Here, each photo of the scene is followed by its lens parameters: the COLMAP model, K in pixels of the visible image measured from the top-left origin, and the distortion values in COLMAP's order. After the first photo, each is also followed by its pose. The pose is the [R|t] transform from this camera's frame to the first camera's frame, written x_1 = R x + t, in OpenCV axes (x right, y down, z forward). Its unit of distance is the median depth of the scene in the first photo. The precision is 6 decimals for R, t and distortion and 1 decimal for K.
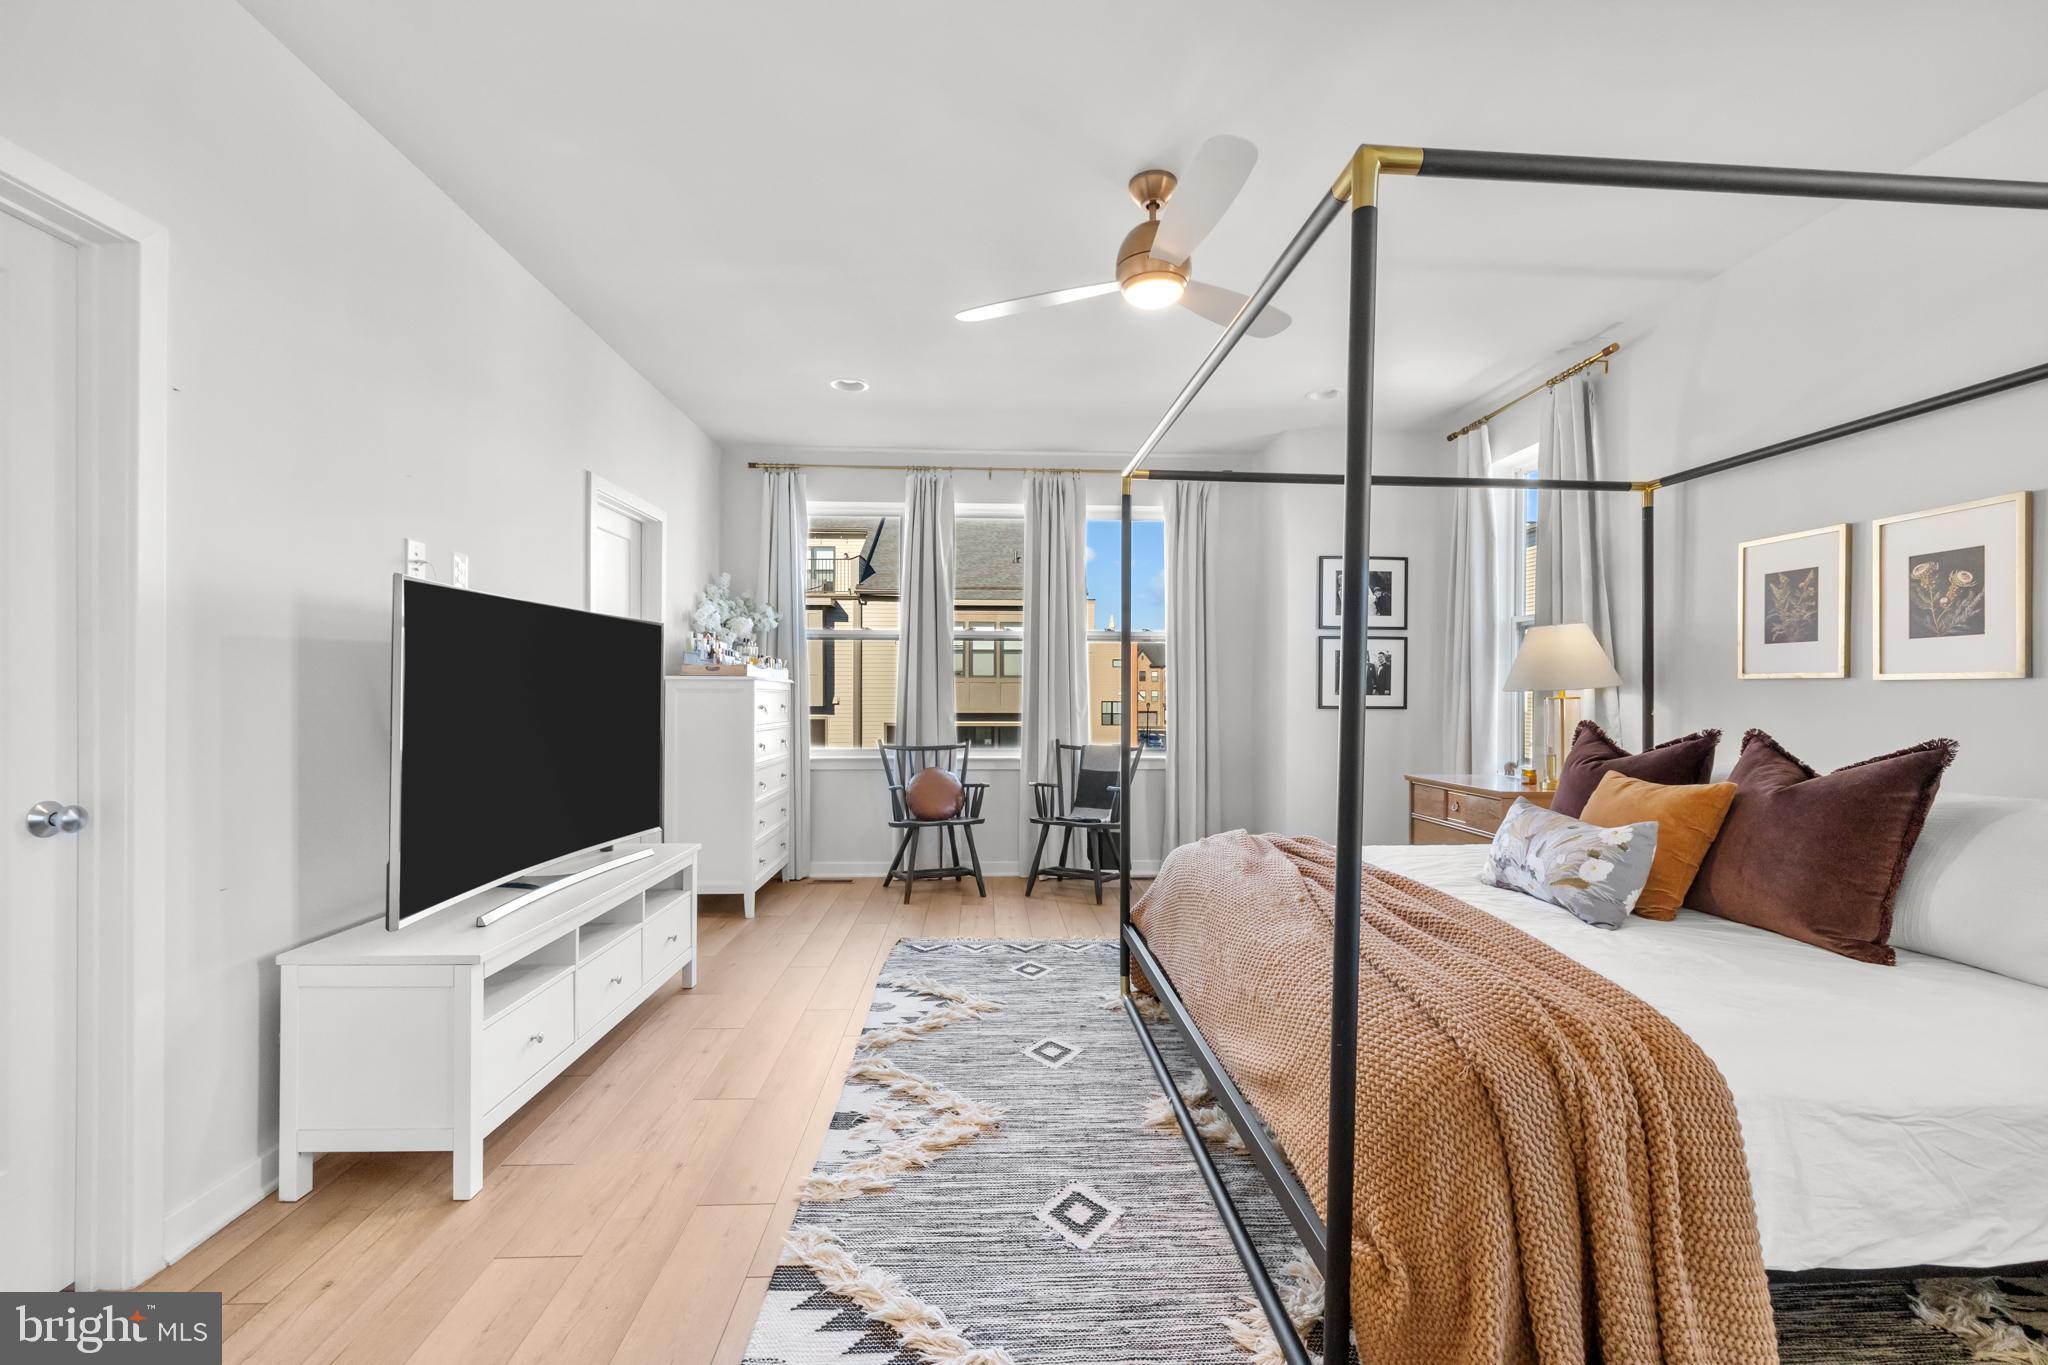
lens RADIAL K [[852.9, 0, 1047.9], [0, 852.9, 691.9], [0, 0, 1]] dist [0.002620, -0.000130]
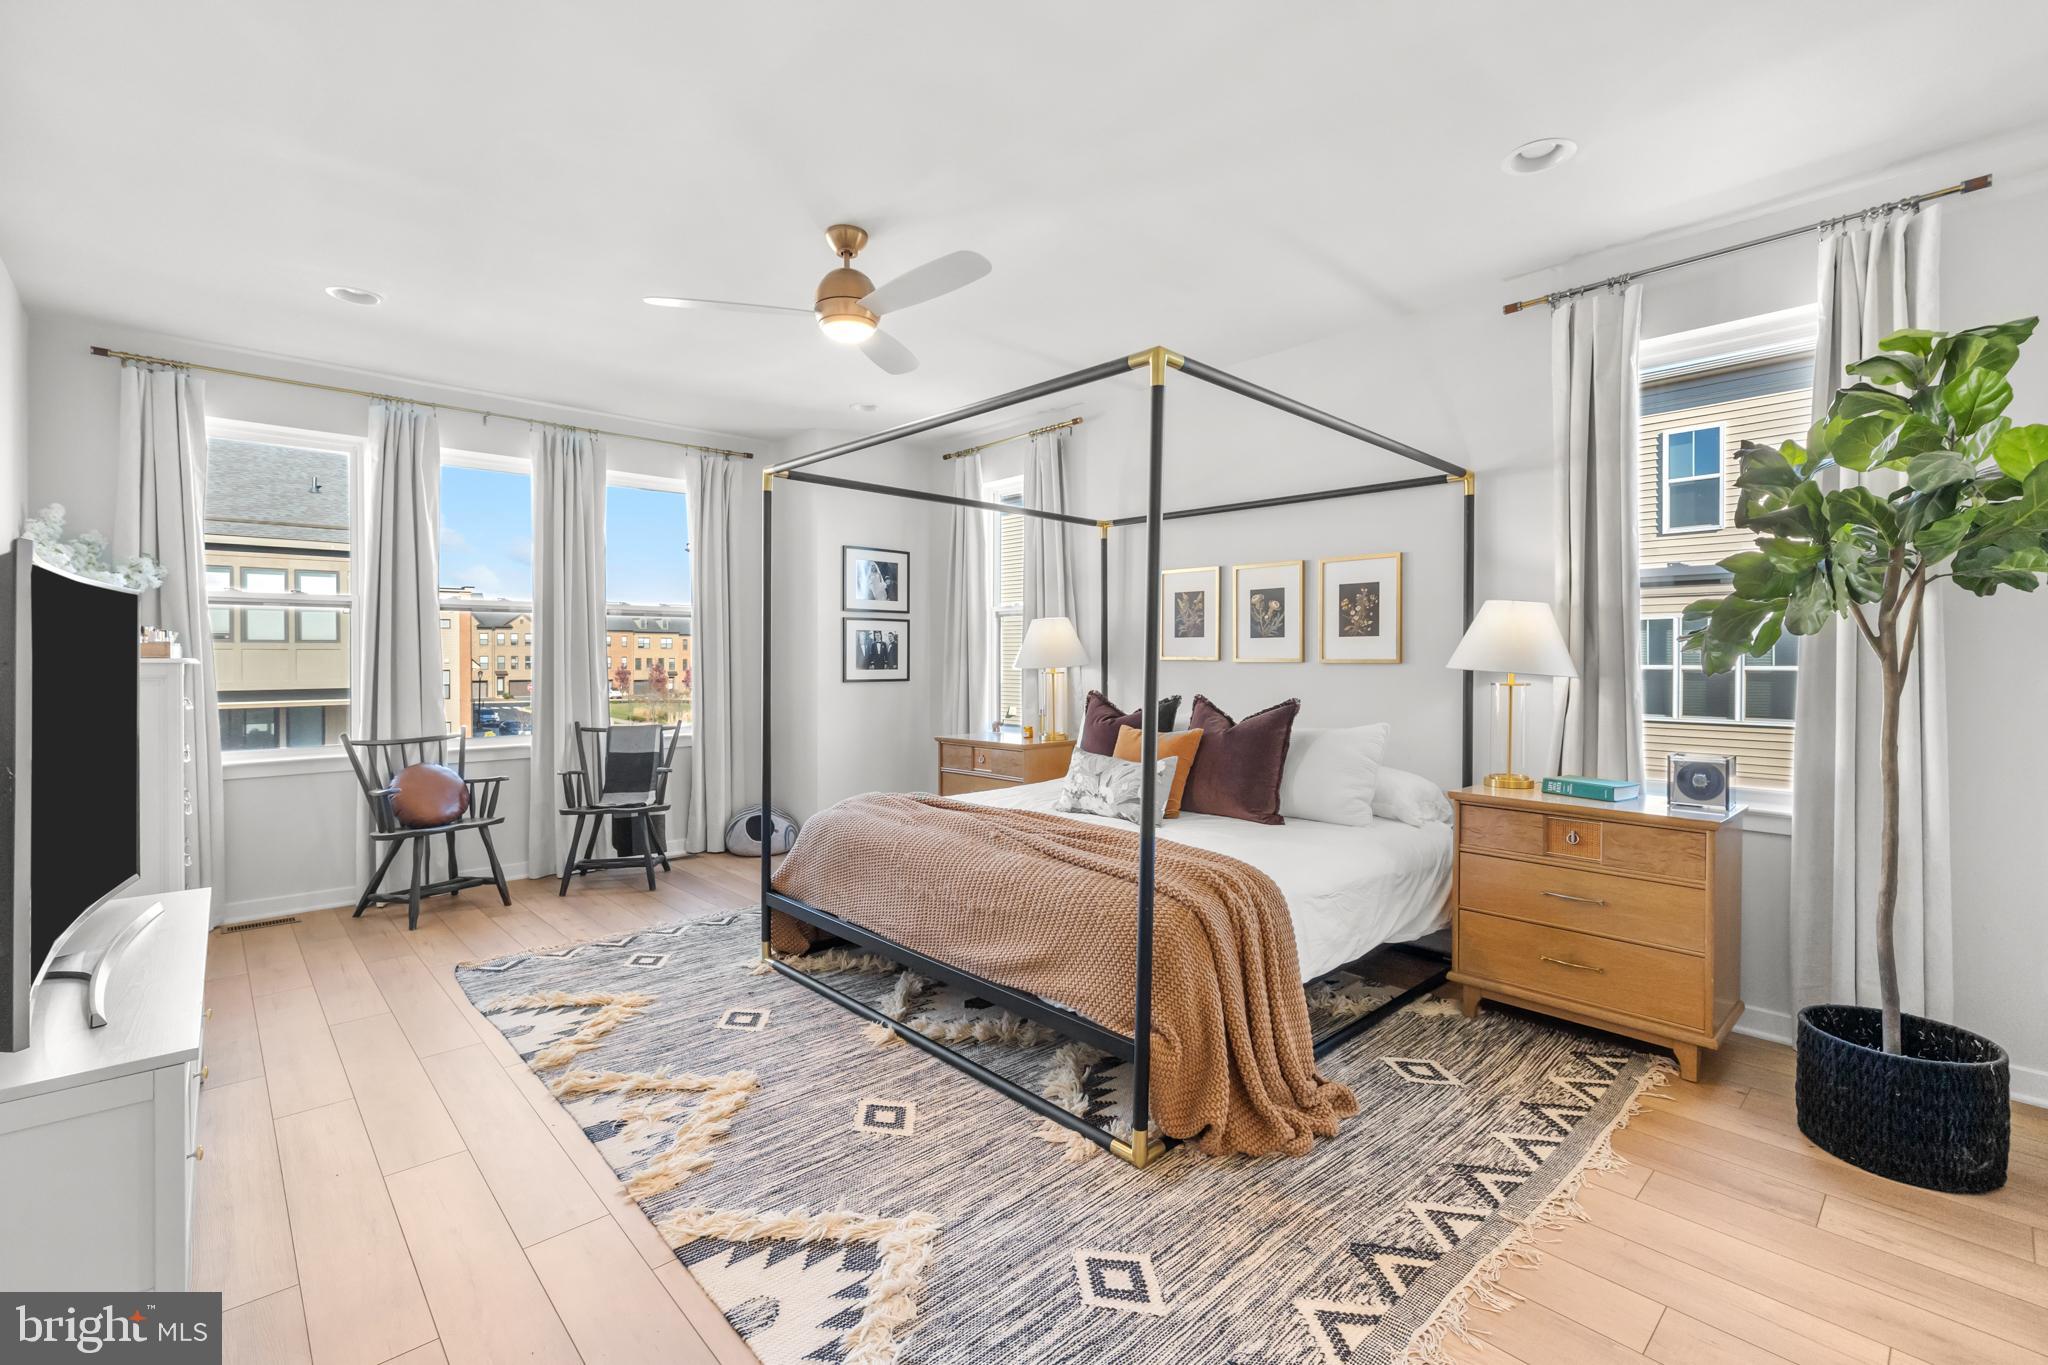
lens RADIAL K [[868.5, 0, 1018.1], [0, 868.5, 664.2], [0, 0, 1]] dist [0.001473, 0.000003]
pose [[0.776242, -0.010228, 0.630352, -0.343280], [0.004282, 0.999931, 0.010951, -0.024146], [-0.630421, -0.005801, 0.776232, -0.039821]]
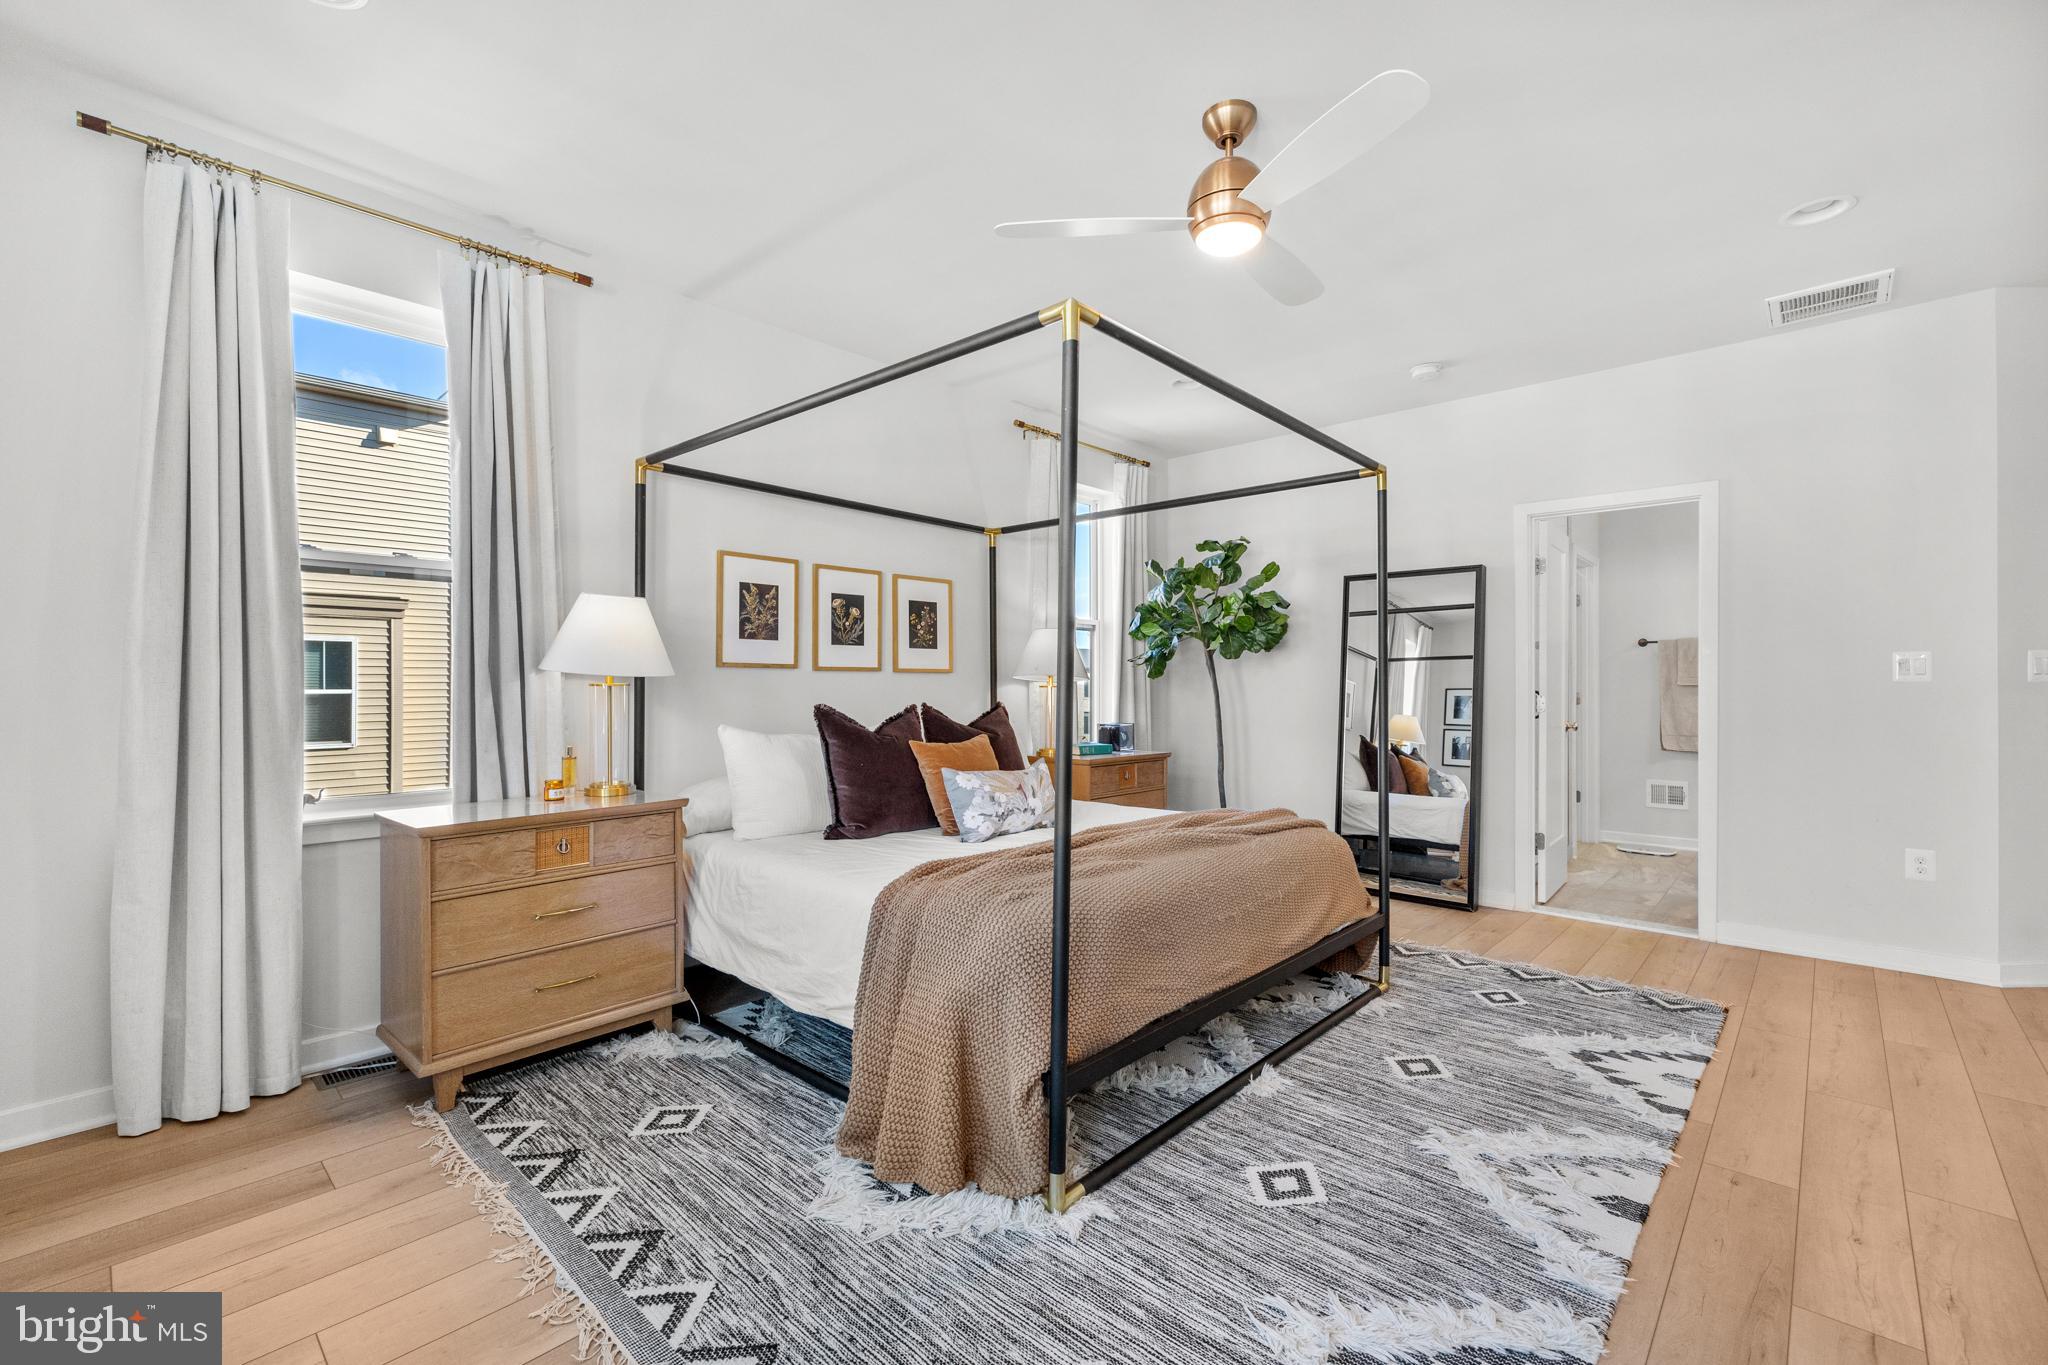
lens RADIAL K [[851.5, 0, 1024.0], [0, 851.5, 682.5], [0, 0, 1]] dist [0.000335, 0.000040]
pose [[-0.670500, -0.008575, 0.741860, -0.317674], [-0.007054, 0.999962, 0.005183, -0.001687], [-0.741876, -0.001757, -0.670535, 1.392478]]
